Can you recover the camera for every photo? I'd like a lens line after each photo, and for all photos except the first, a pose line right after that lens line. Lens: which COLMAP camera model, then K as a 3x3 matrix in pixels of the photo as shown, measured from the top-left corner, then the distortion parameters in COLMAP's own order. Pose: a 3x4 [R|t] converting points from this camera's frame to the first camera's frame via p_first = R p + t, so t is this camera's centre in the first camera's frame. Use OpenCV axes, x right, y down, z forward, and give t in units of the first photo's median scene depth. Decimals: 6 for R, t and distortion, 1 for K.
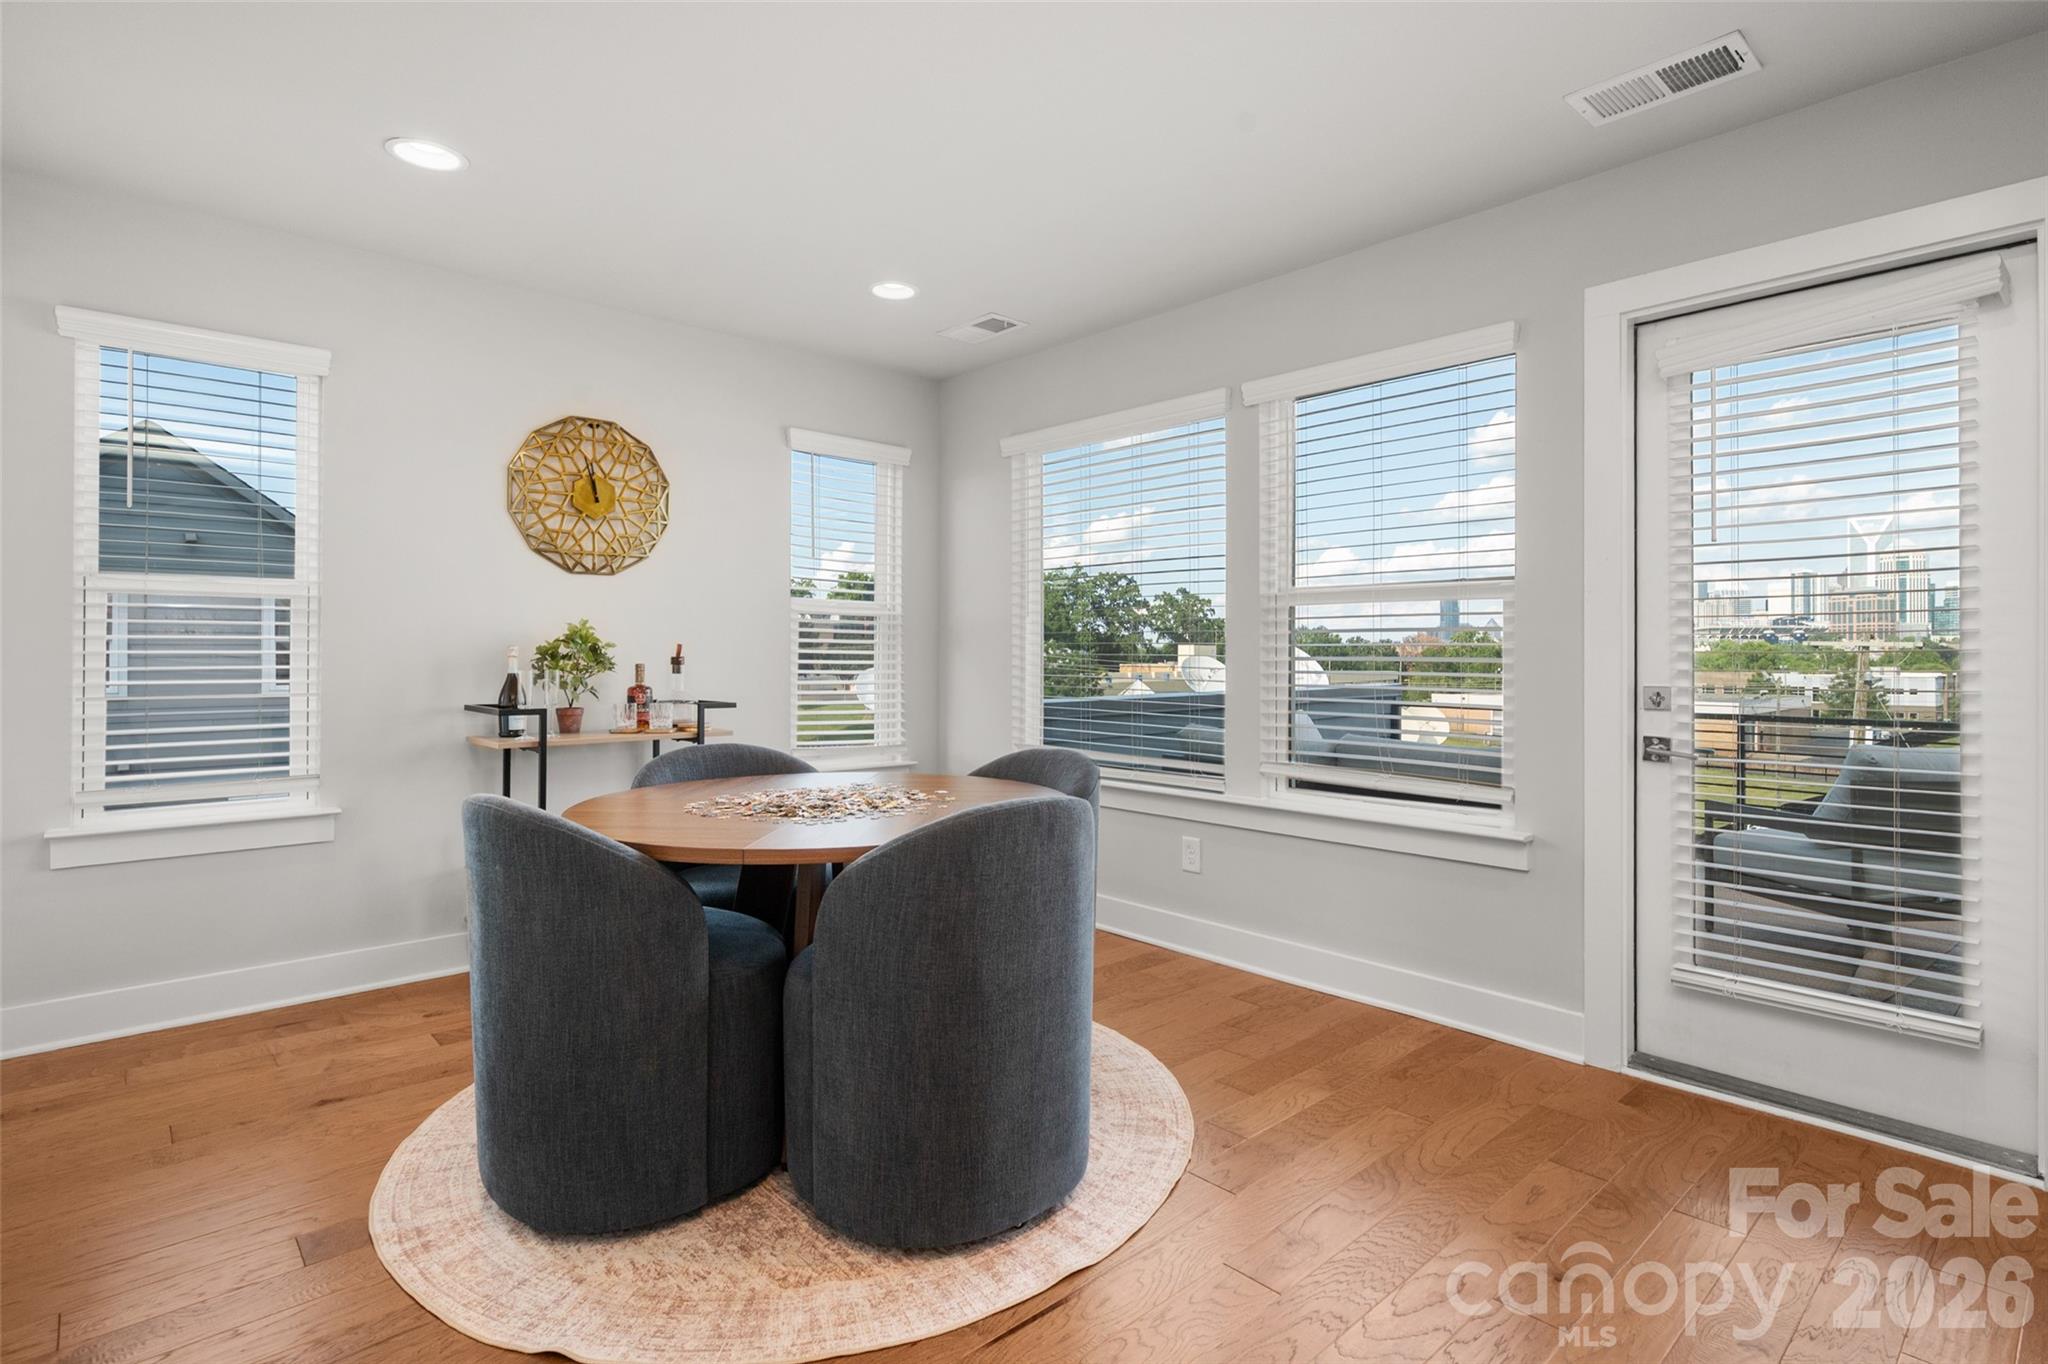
lens RADIAL K [[1016.9, 0, 1027.7], [0, 1016.9, 655.4], [0, 0, 1]] dist [0.001340, 0.000176]
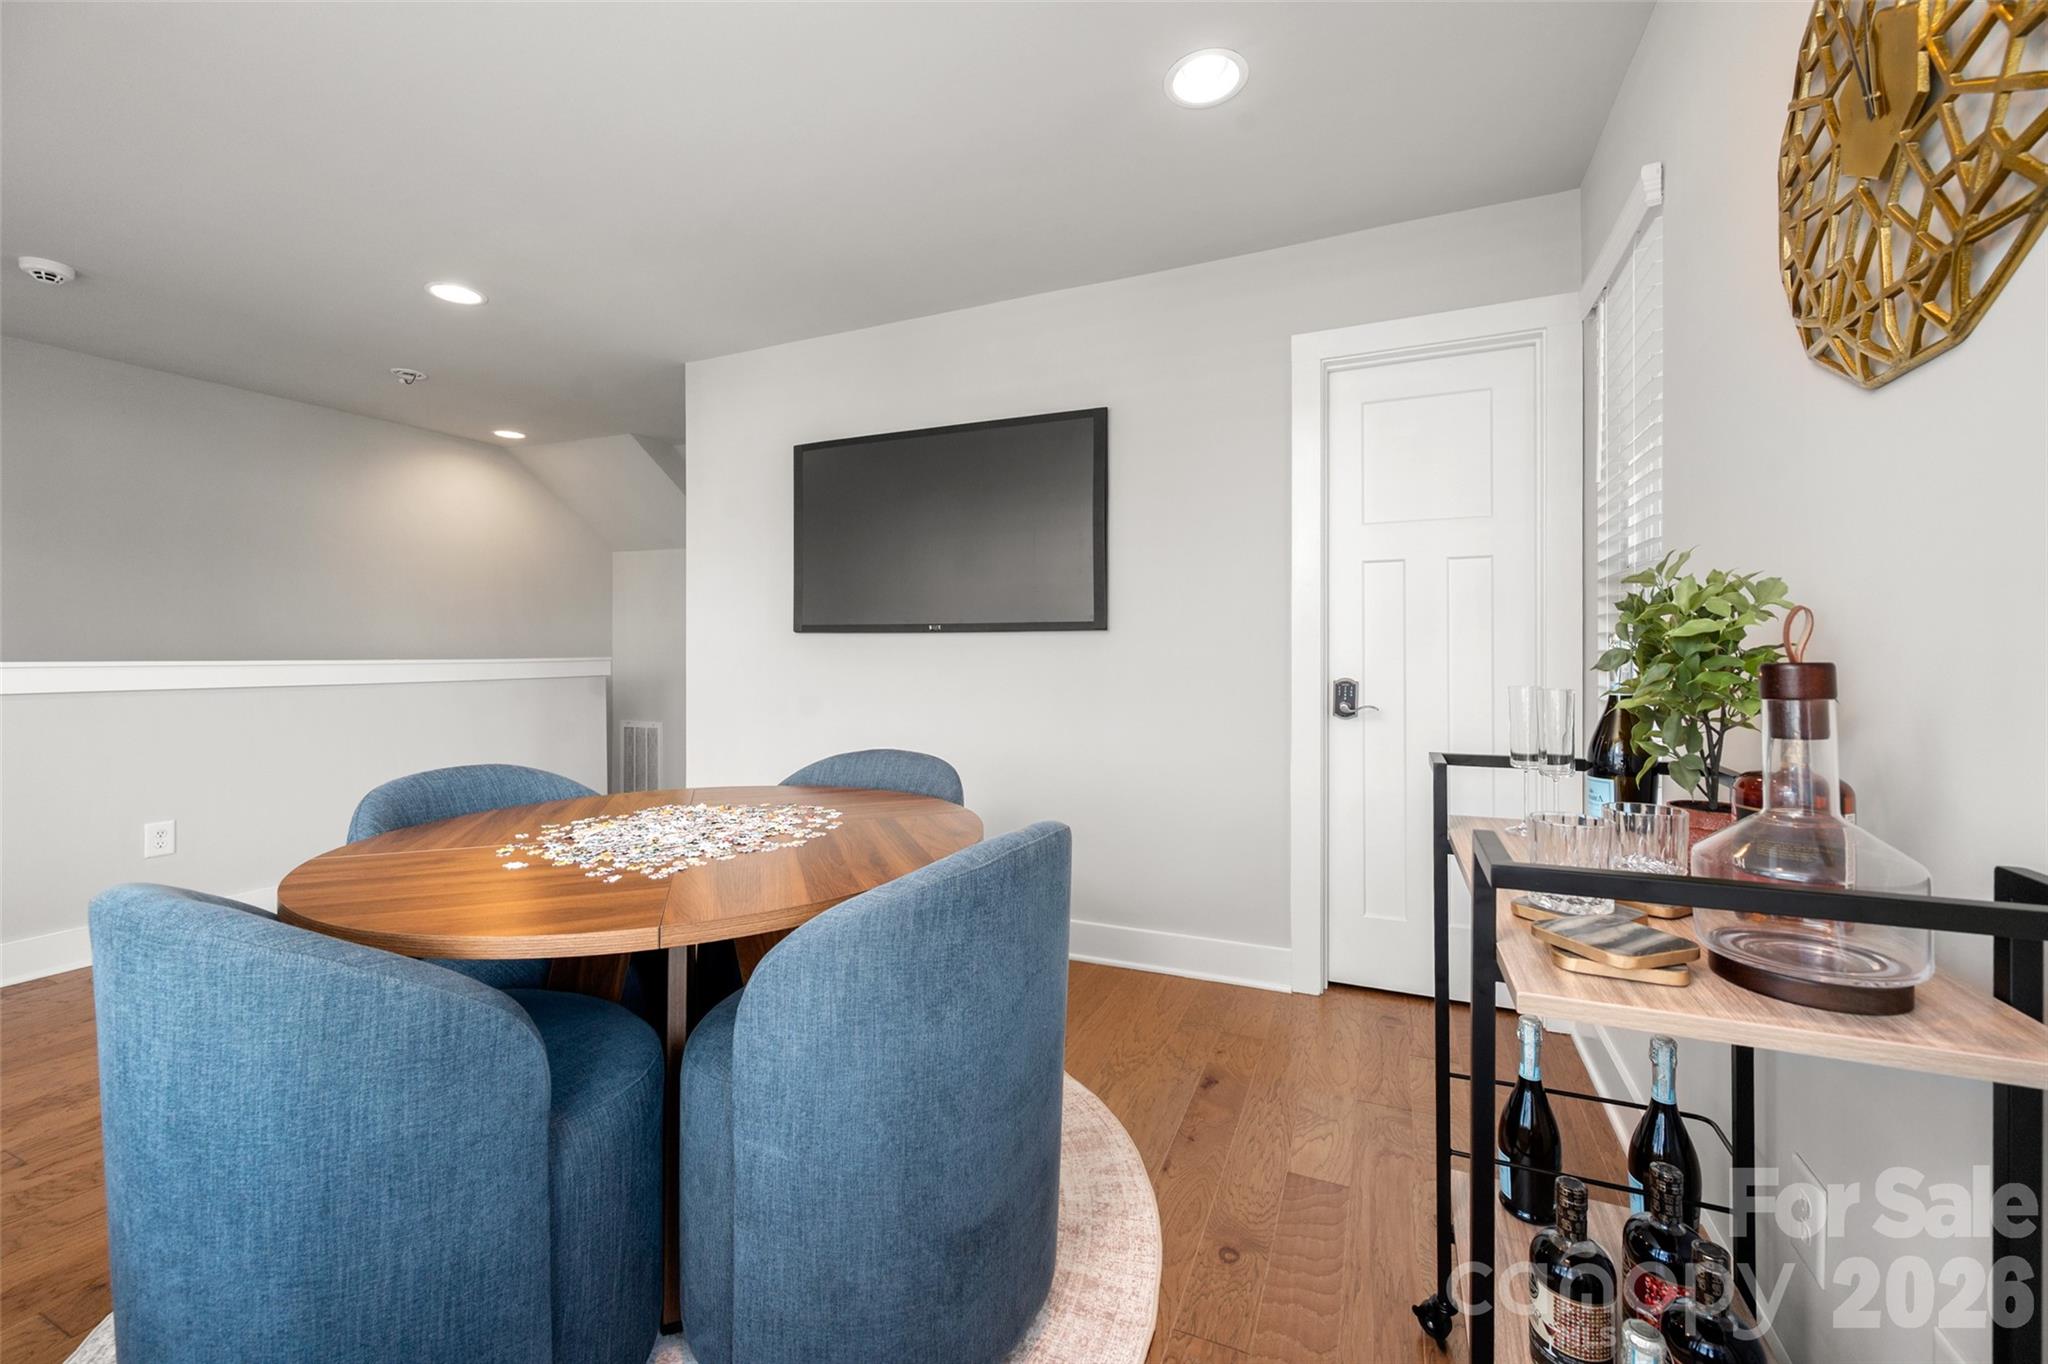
lens RADIAL K [[807.9, 0, 1026.5], [0, 807.9, 648.4], [0, 0, 1]] dist [-0.000029, 0.000018]
pose [[-0.916093, -0.002754, -0.400957, -0.121686], [-0.002739, 0.999996, -0.000611, -0.002498], [0.400958, 0.000538, -0.916096, 1.112934]]
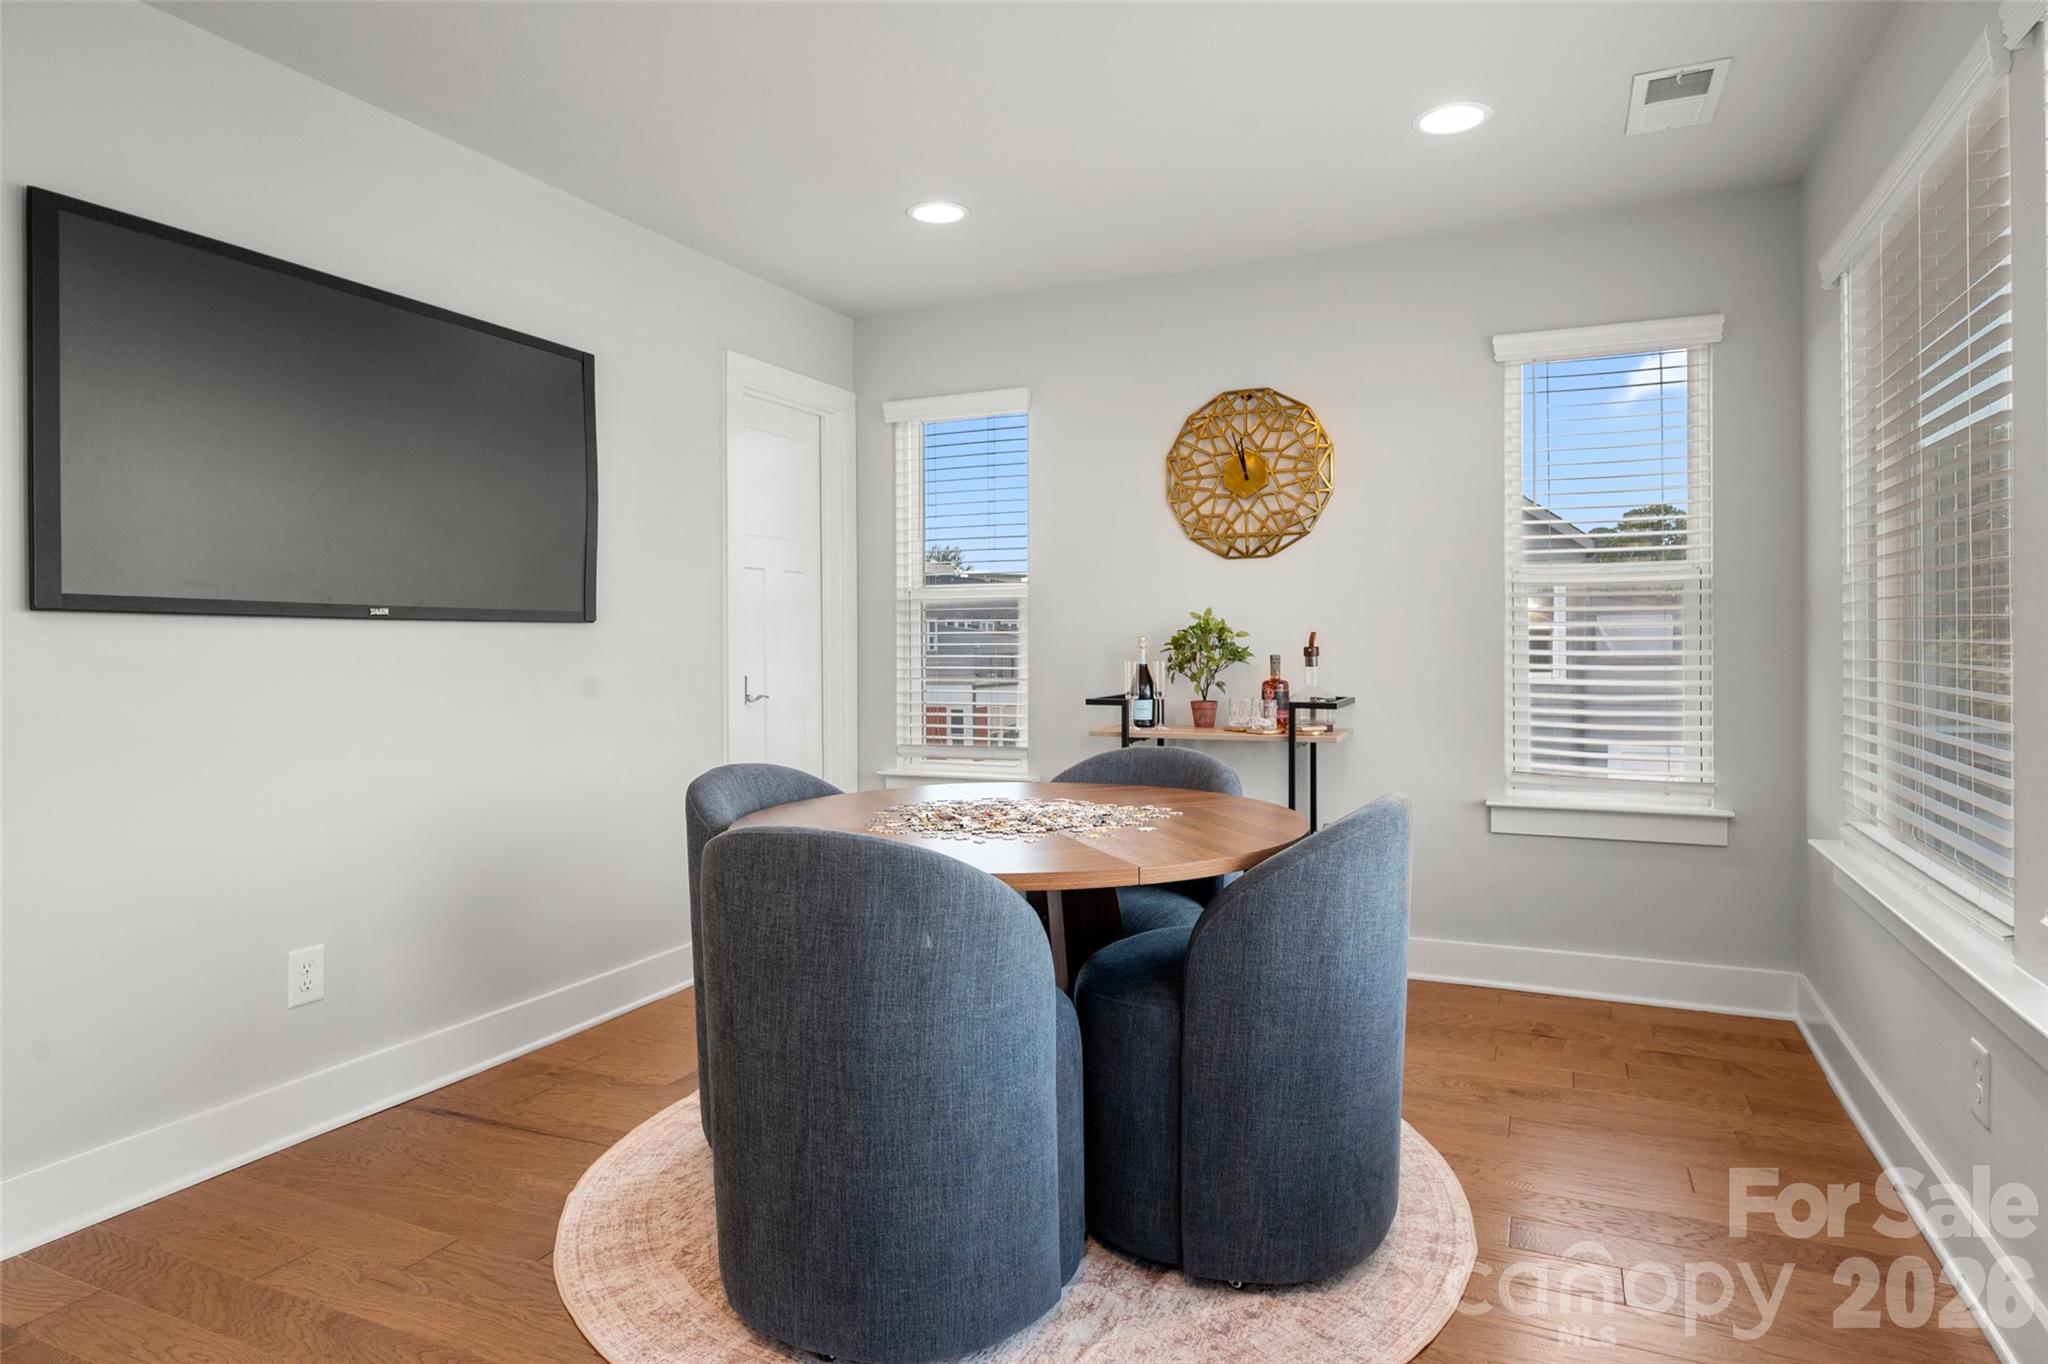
lens RADIAL K [[1147.0, 0, 1027.9], [0, 1147.0, 650.8], [0, 0, 1]] dist [-0.002538, -0.000429]
pose [[0.397272, 0.000166, -0.917701, 0.454373], [0.005581, 0.999981, 0.002597, 0.000869], [0.917684, -0.006154, 0.397263, 0.406733]]
